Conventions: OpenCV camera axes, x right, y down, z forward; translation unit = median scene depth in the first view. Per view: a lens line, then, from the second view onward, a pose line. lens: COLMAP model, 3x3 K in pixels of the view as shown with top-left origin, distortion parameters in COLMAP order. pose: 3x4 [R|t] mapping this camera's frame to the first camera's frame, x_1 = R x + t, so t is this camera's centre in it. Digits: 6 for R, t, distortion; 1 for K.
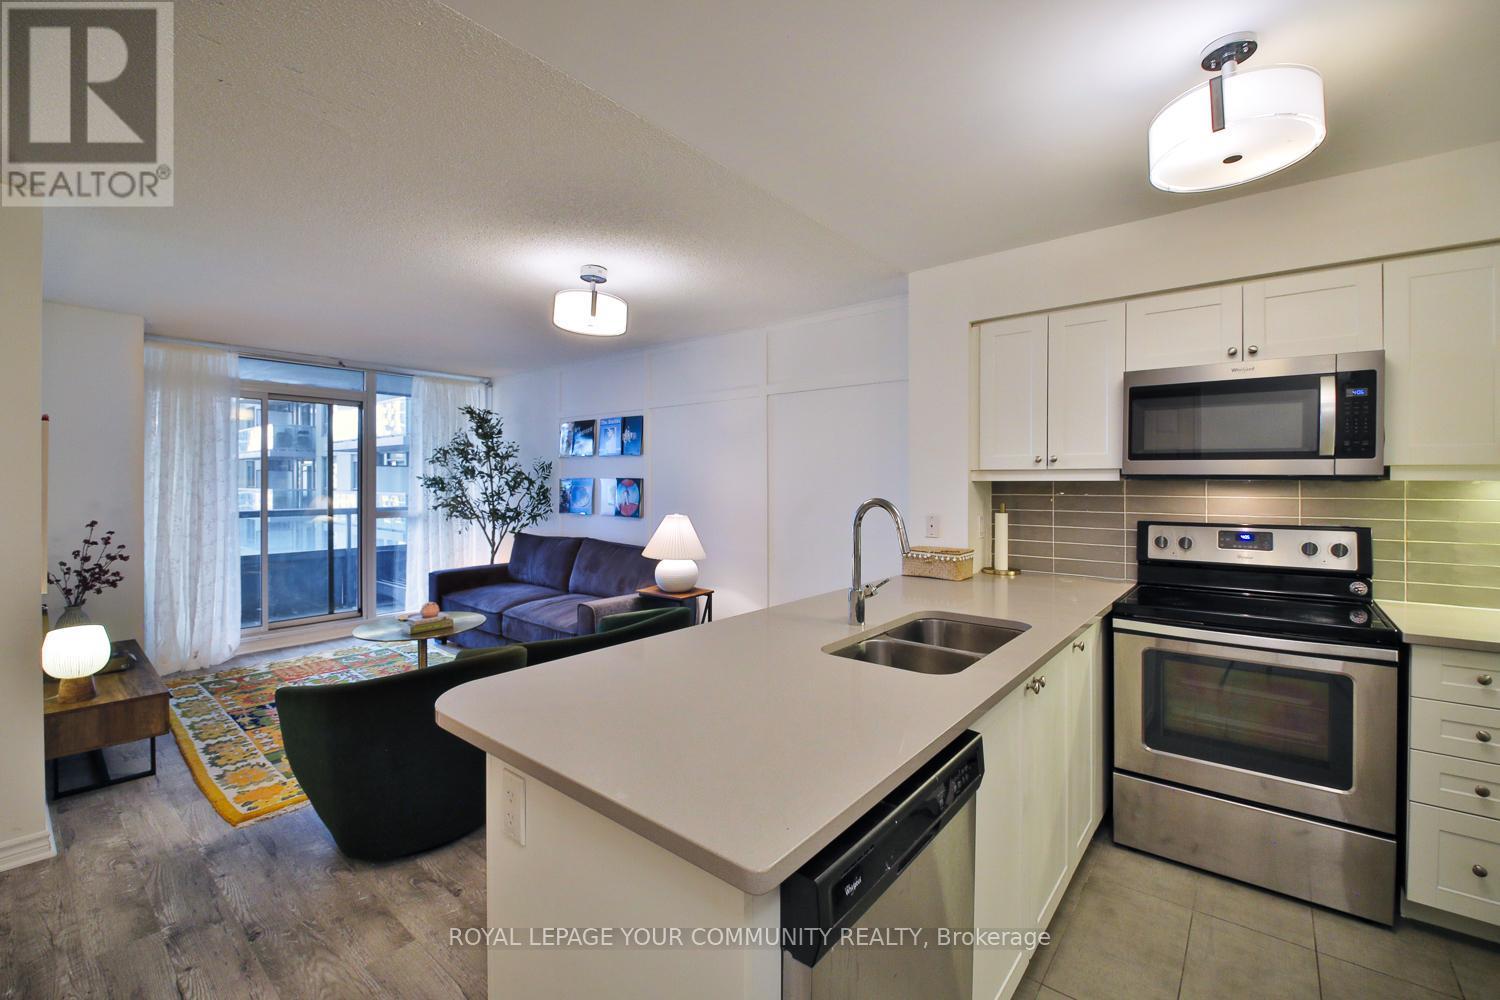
lens RADIAL K [[624.0, 0, 759.4], [0, 624.0, 486.0], [0, 0, 1]] dist [-0.000473, -0.006215]
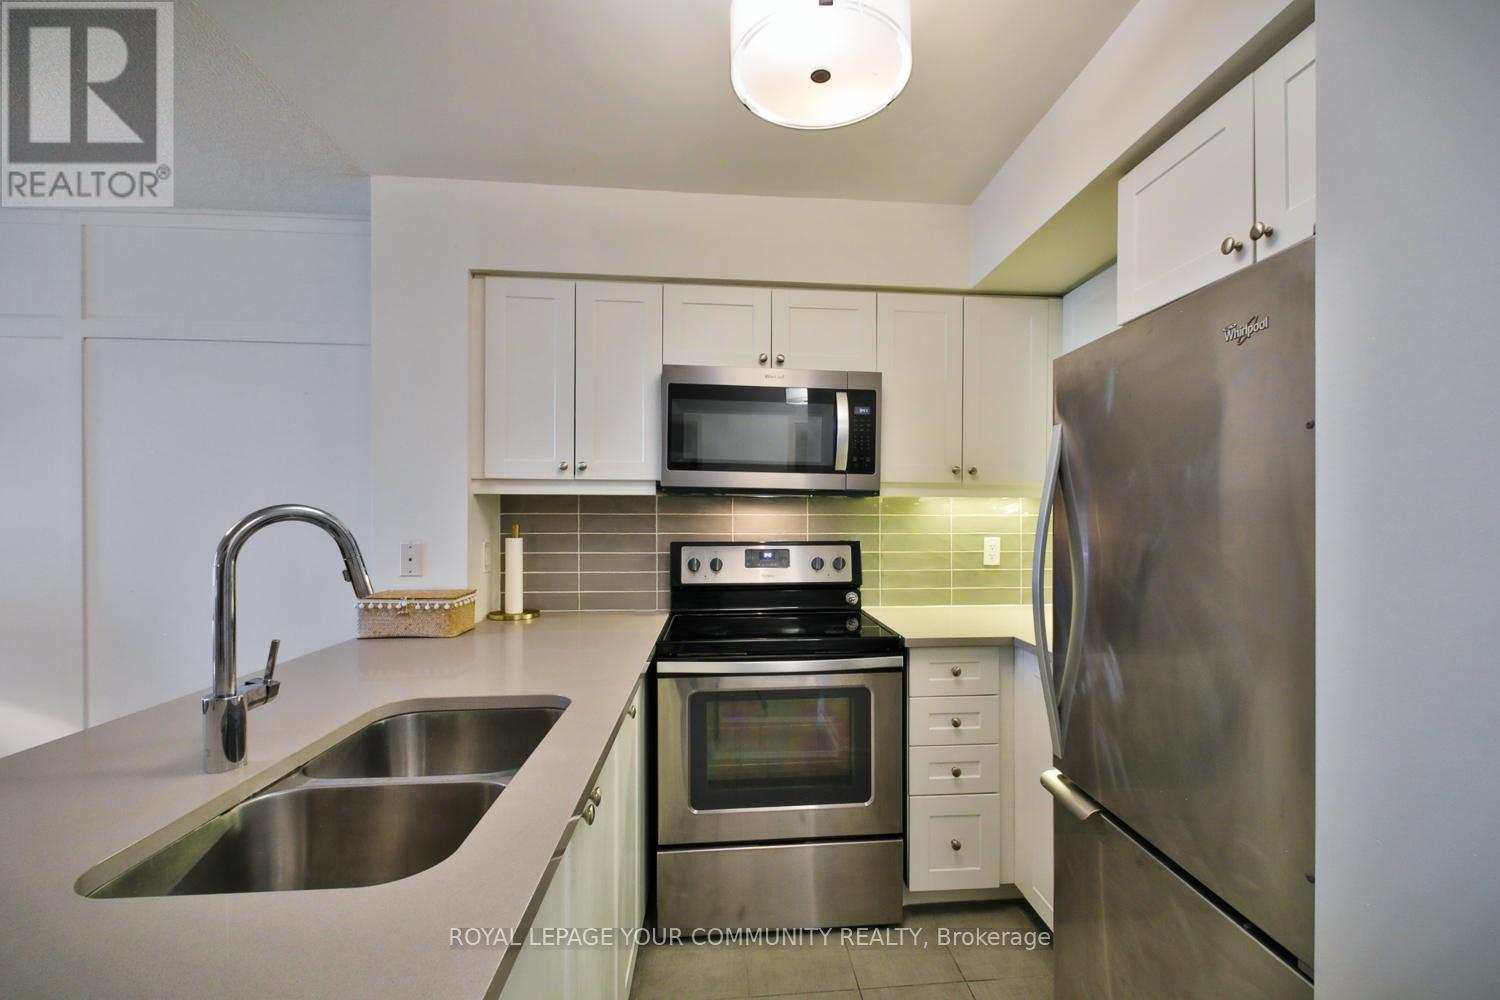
lens RADIAL K [[665.2, 0, 784.1], [0, 665.2, 515.1], [0, 0, 1]] dist [0.002371, 0.000160]
pose [[0.717585, 0.000195, 0.696471, 0.065566], [0.001191, 0.999998, -0.001507, 0.018411], [-0.696470, 0.001911, 0.717584, 0.205369]]
